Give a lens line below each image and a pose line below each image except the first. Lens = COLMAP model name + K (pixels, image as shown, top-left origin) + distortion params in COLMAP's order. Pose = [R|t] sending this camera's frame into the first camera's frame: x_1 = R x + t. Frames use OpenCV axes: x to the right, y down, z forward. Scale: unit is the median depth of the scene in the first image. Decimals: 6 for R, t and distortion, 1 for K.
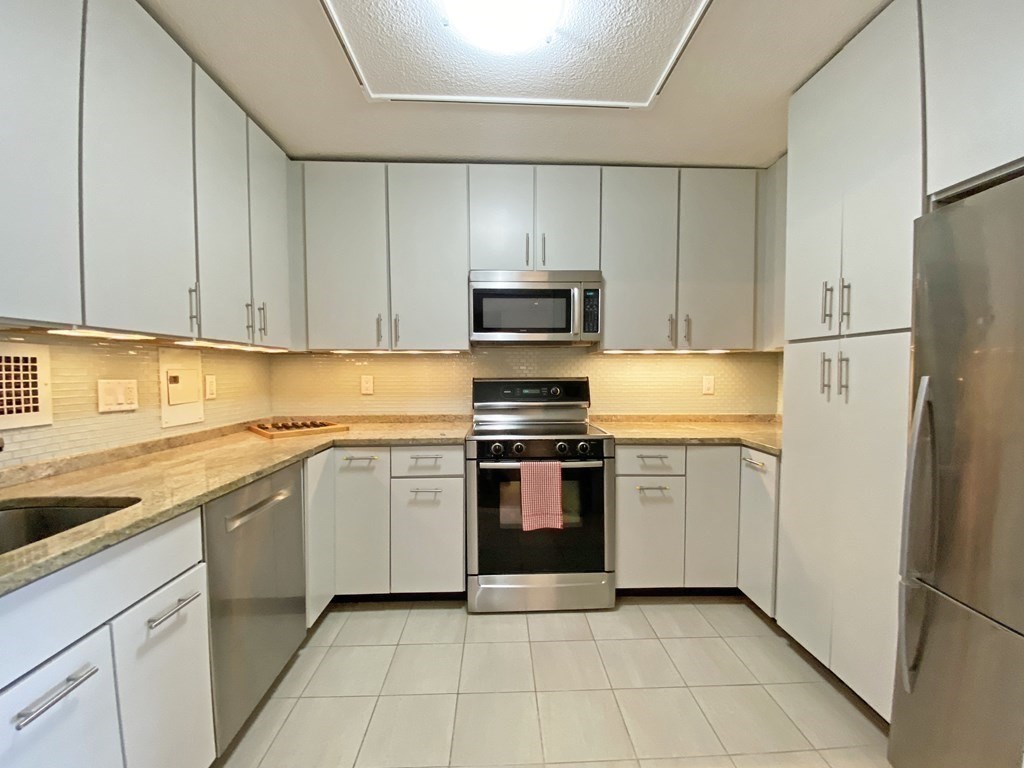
lens RADIAL K [[417.7, 0, 513.4], [0, 417.7, 388.2], [0, 0, 1]] dist [0.019588, -0.019867]
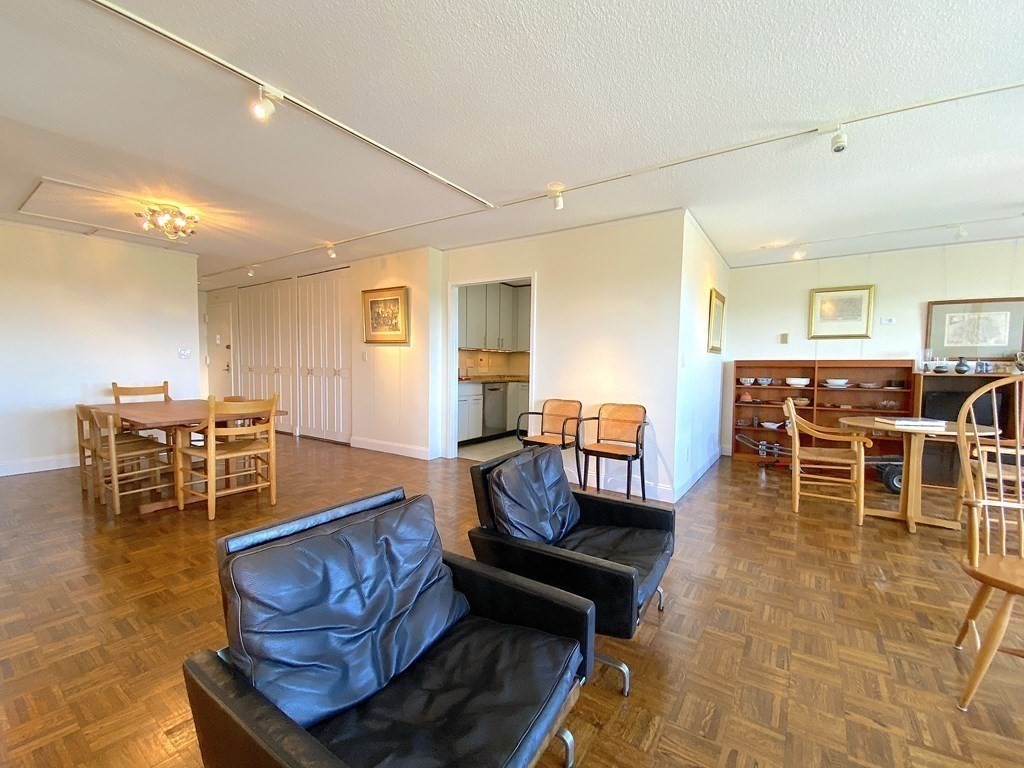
lens RADIAL K [[424.6, 0, 514.4], [0, 424.6, 385.1], [0, 0, 1]] dist [0.026737, -0.026777]
pose [[0.786887, 0.043854, -0.615538, 1.478858], [-0.037497, 0.999026, 0.023240, 0.090732], [0.615957, 0.004794, 0.787765, -1.516398]]
